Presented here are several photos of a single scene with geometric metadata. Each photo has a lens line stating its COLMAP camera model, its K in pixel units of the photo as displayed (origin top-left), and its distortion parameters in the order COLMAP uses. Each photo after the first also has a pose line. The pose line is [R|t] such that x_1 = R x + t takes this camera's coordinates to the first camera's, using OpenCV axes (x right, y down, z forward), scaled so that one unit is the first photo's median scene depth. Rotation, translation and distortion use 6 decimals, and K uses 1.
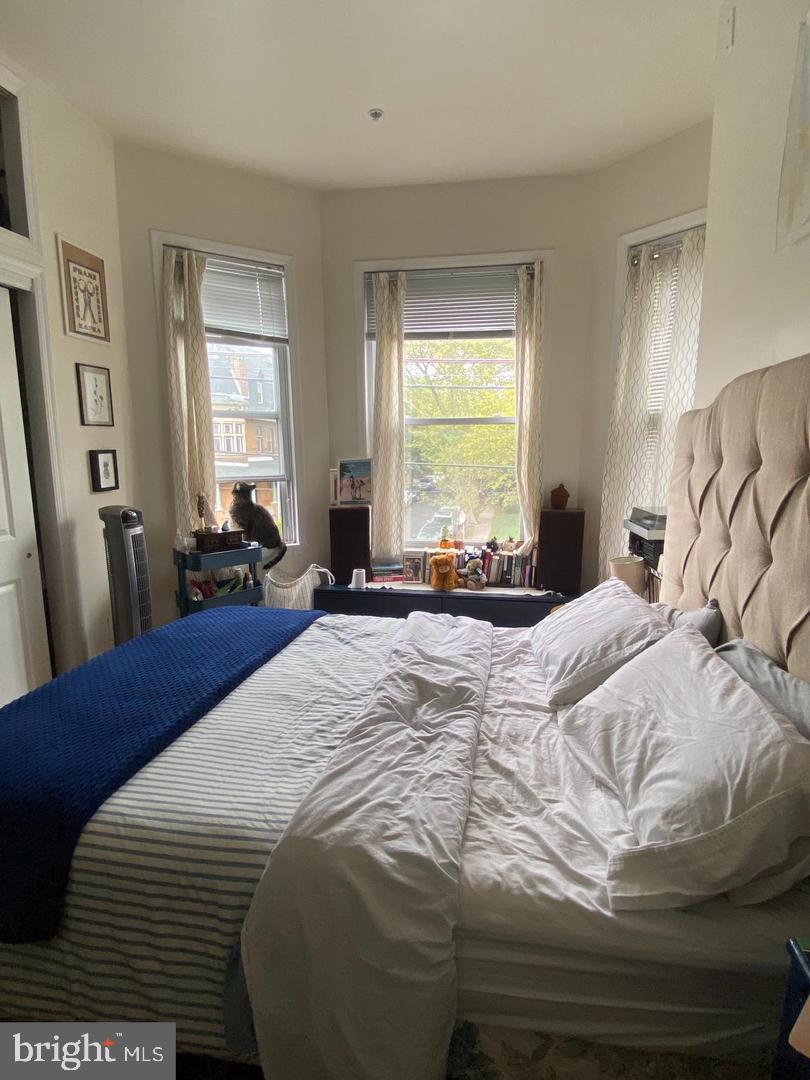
lens RADIAL K [[556.9, 0, 405.0], [0, 556.9, 540.0], [0, 0, 1]] dist [0.050386, -0.046464]
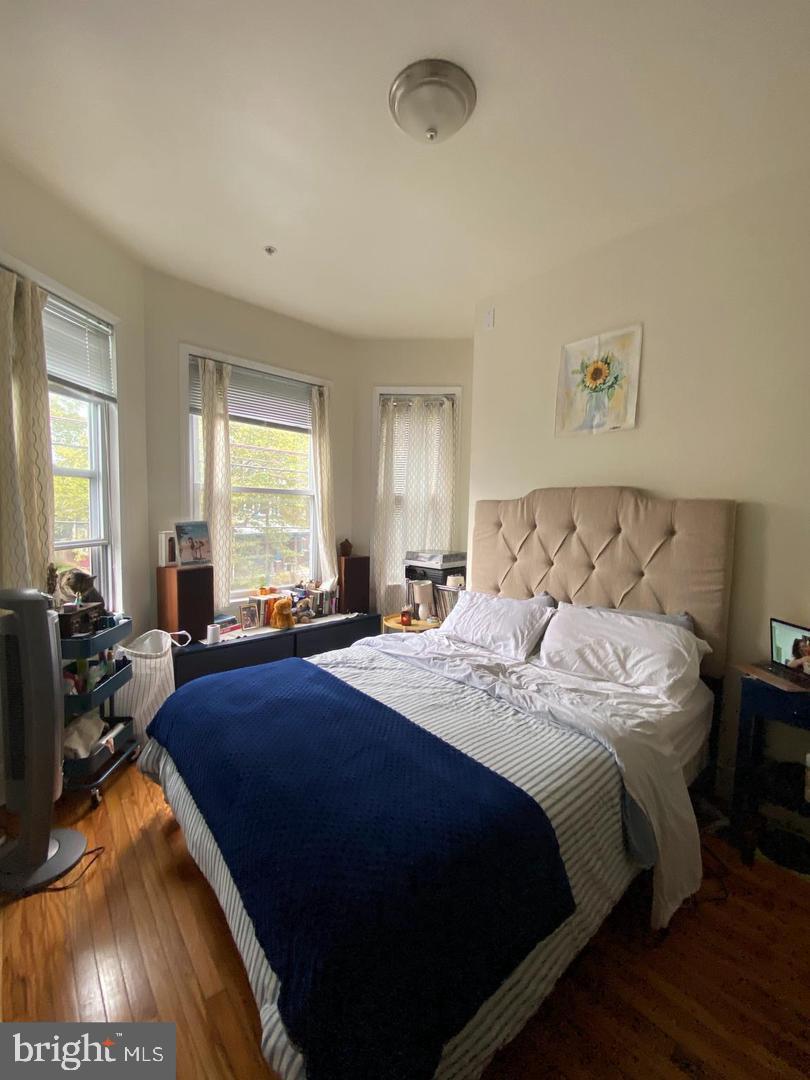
lens RADIAL K [[439.6, 0, 405.0], [0, 439.6, 540.0], [0, 0, 1]] dist [0.000361, -0.000248]
pose [[0.619262, -0.034884, 0.784409, -0.591543], [0.104839, 0.993741, -0.038573, -0.042731], [-0.778154, 0.106123, 0.619043, 0.206909]]
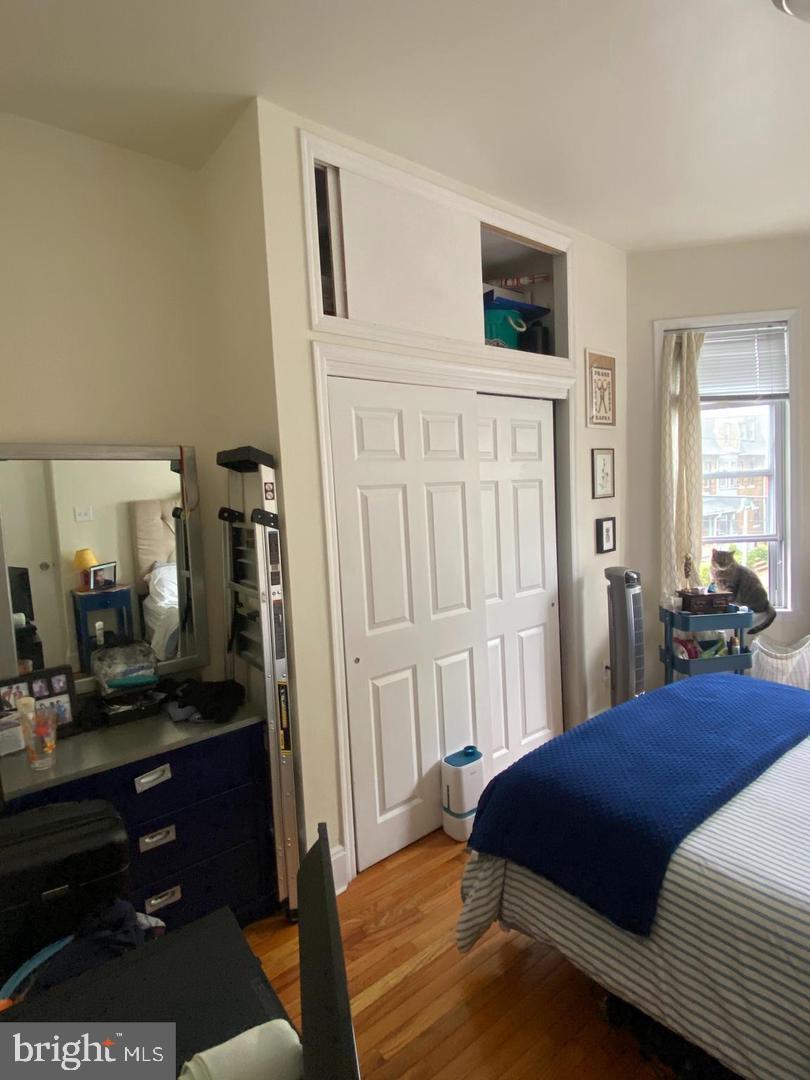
lens RADIAL K [[556.9, 0, 405.0], [0, 556.9, 540.0], [0, 0, 1]] dist [0.050386, -0.046464]
pose [[0.757345, 0.023706, -0.652584, -0.084528], [-0.063305, 0.997299, -0.037239, -0.041325], [0.649939, 0.069515, 0.756801, -0.146840]]
